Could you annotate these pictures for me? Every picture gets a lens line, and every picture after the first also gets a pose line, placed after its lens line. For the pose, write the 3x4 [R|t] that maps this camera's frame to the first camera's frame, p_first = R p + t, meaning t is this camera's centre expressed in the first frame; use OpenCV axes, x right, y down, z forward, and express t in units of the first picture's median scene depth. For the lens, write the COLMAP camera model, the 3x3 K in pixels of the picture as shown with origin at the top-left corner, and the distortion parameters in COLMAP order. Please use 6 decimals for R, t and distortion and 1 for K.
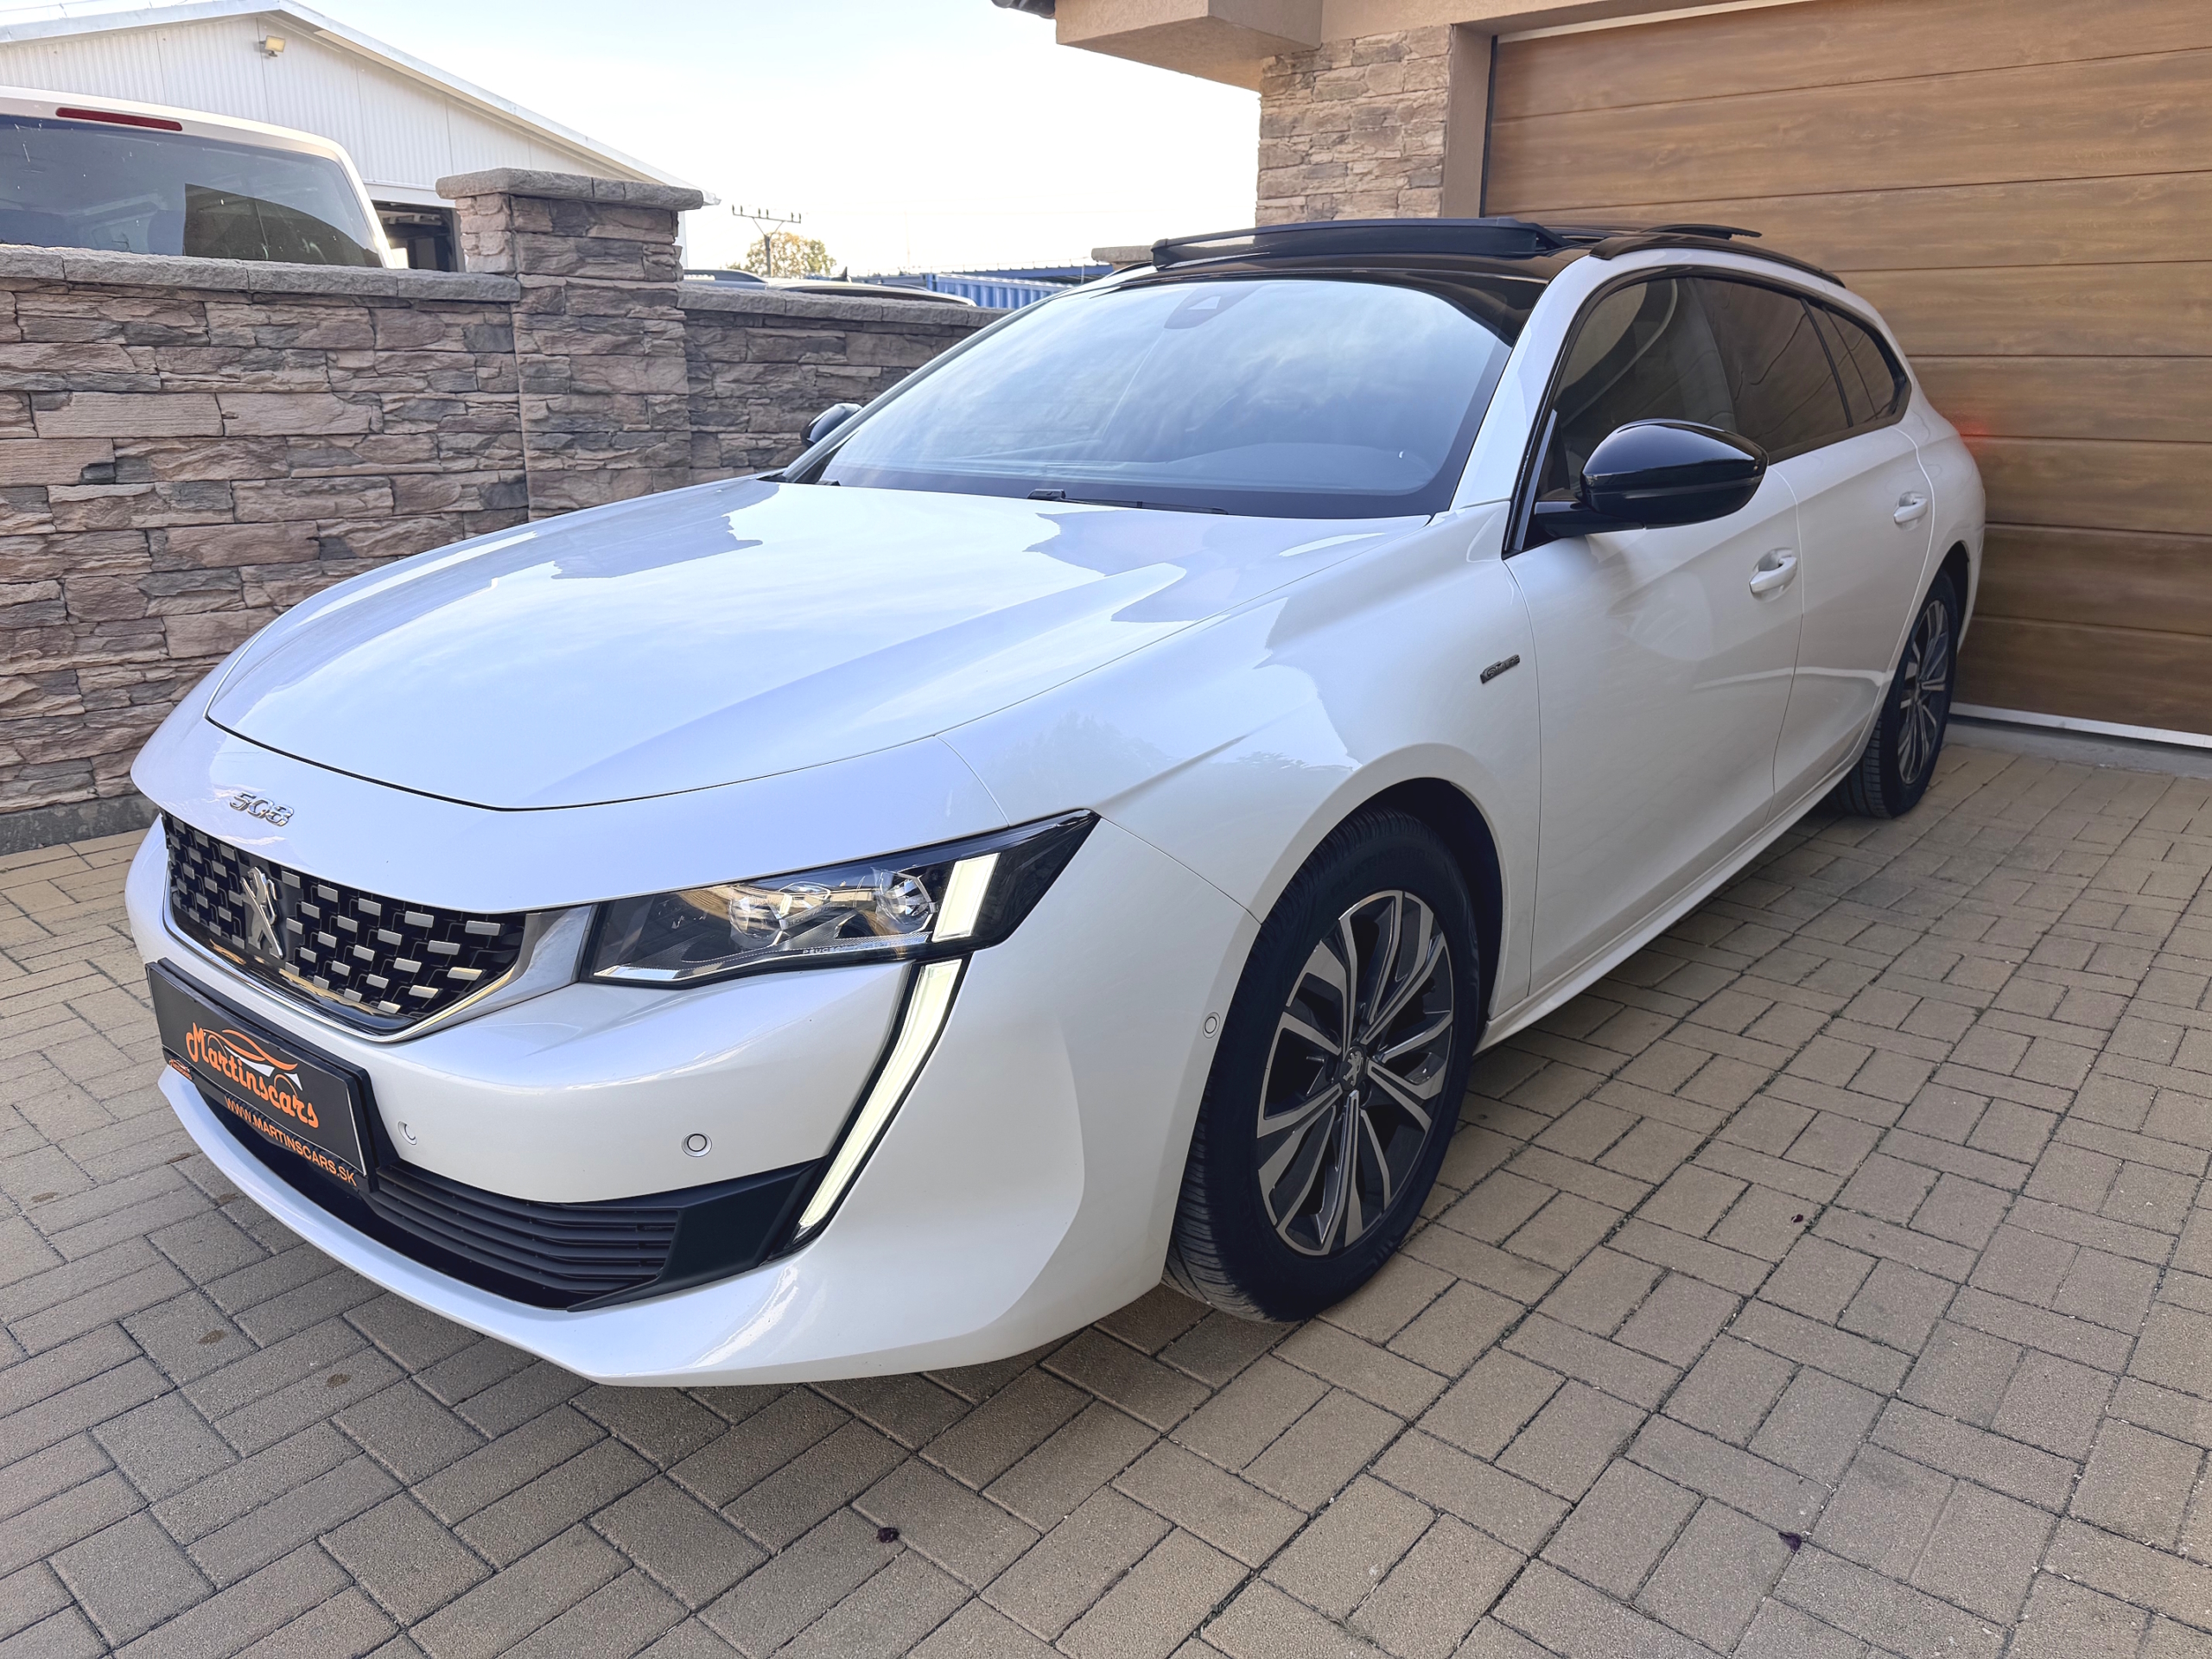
lens RADIAL K [[1557.8, 0, 1081.3], [0, 1557.8, 847.8], [0, 0, 1]] dist [0.003776, -0.019100]
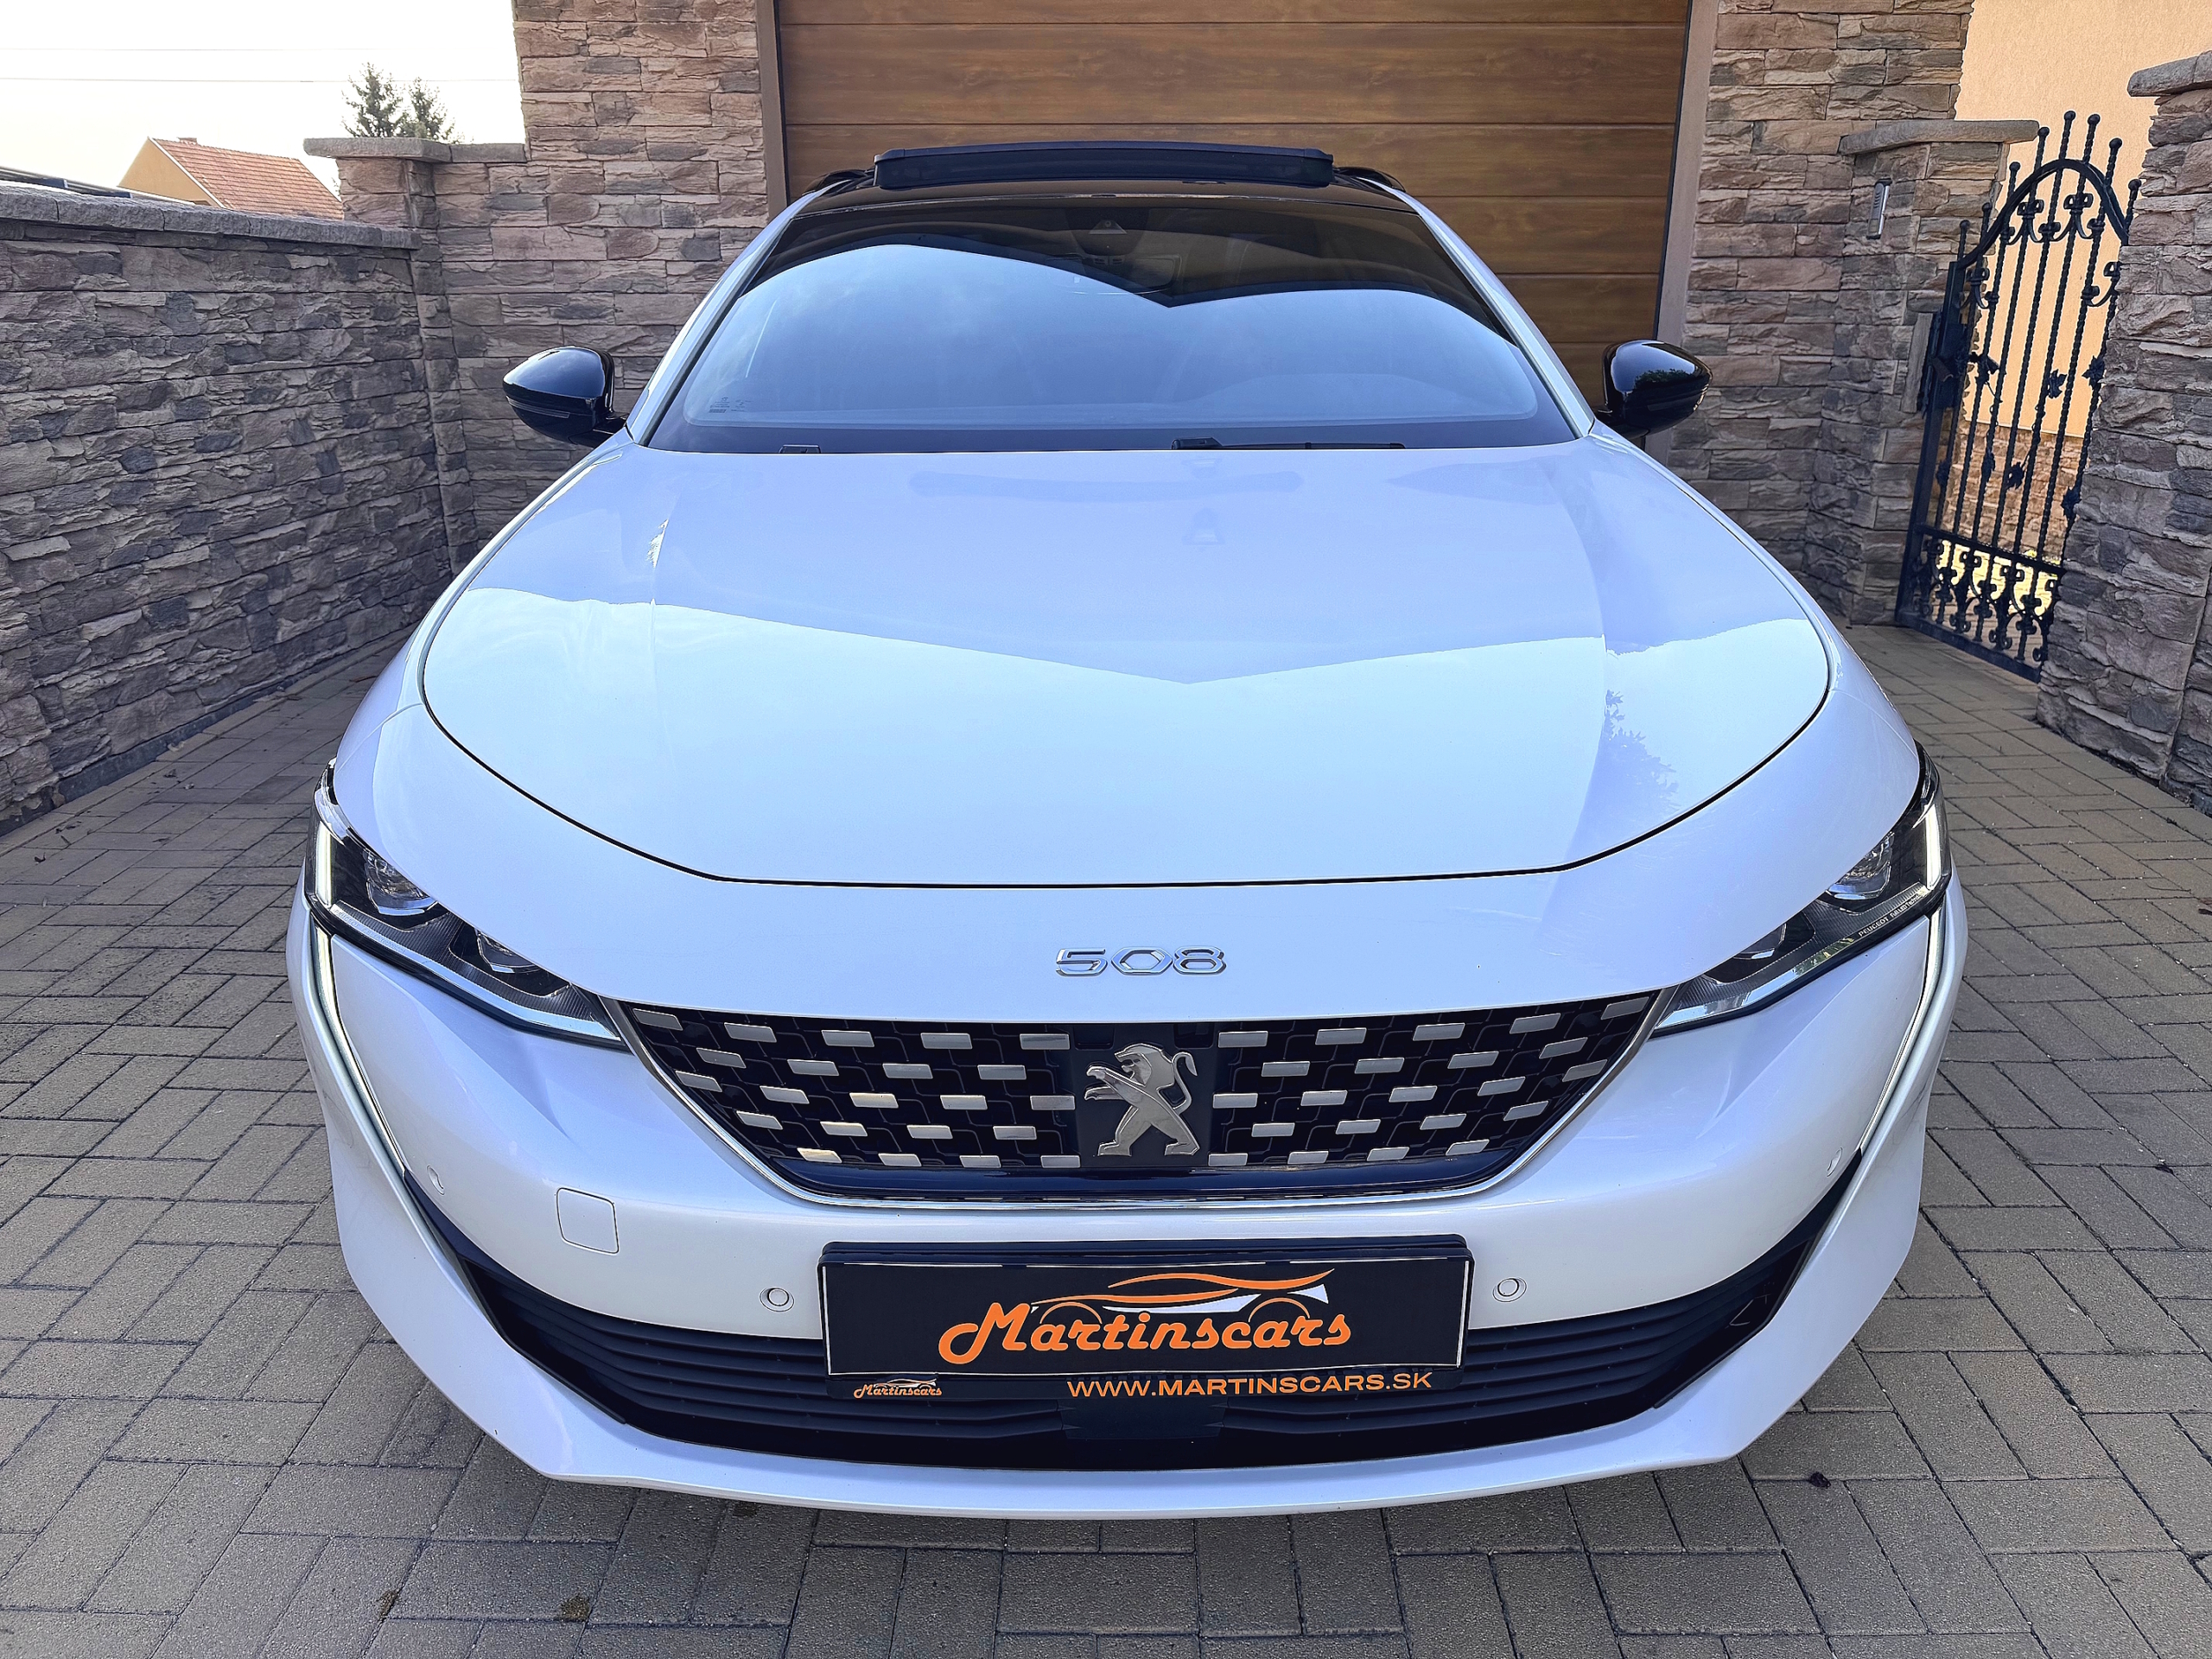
lens RADIAL K [[1557.8, 0, 1115.5], [0, 1557.8, 837.0], [0, 0, 1]] dist [0.003776, -0.019100]
pose [[0.757846, -0.224129, 0.612728, -0.348776], [0.195521, 0.973998, 0.114450, -0.059788], [-0.622448, 0.033066, 0.781963, 0.168745]]
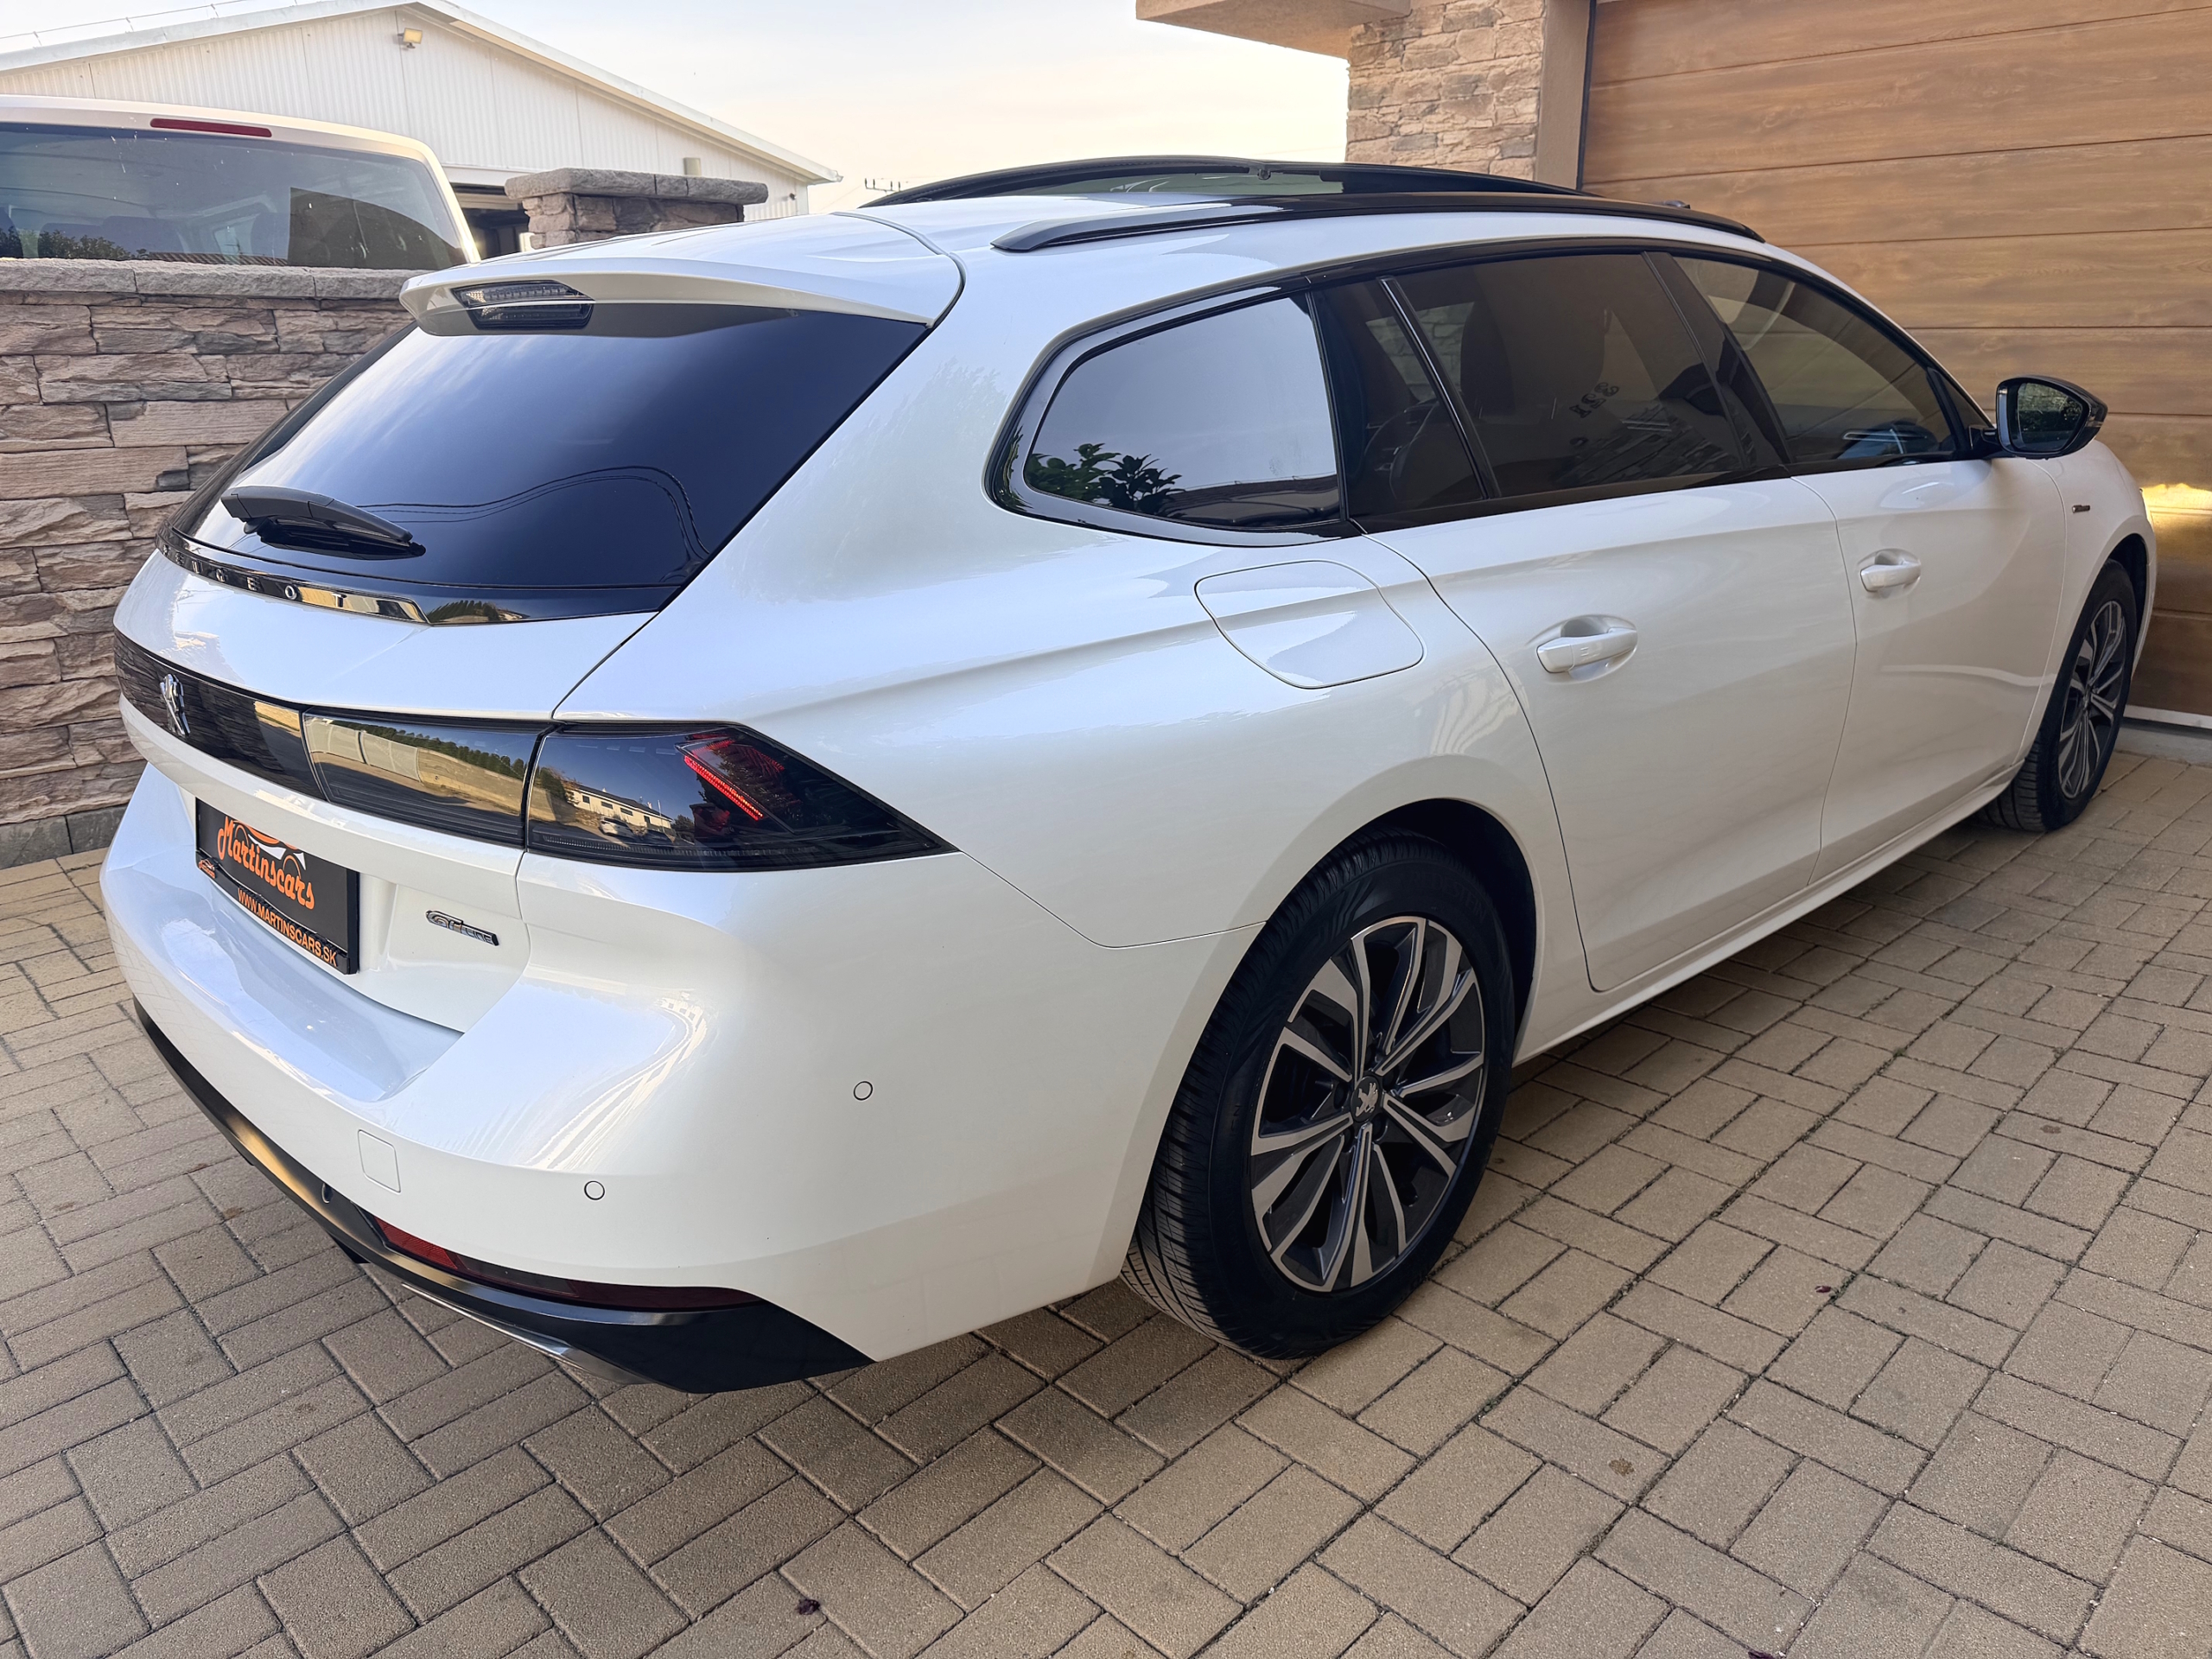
lens RADIAL K [[1557.8, 0, 1080.7], [0, 1557.8, 843.4], [0, 0, 1]] dist [0.003776, -0.019100]
pose [[0.996629, 0.008472, -0.081603, 0.041800], [-0.007166, 0.999842, 0.016278, -0.018227], [0.081728, -0.015638, 0.996532, 0.017809]]
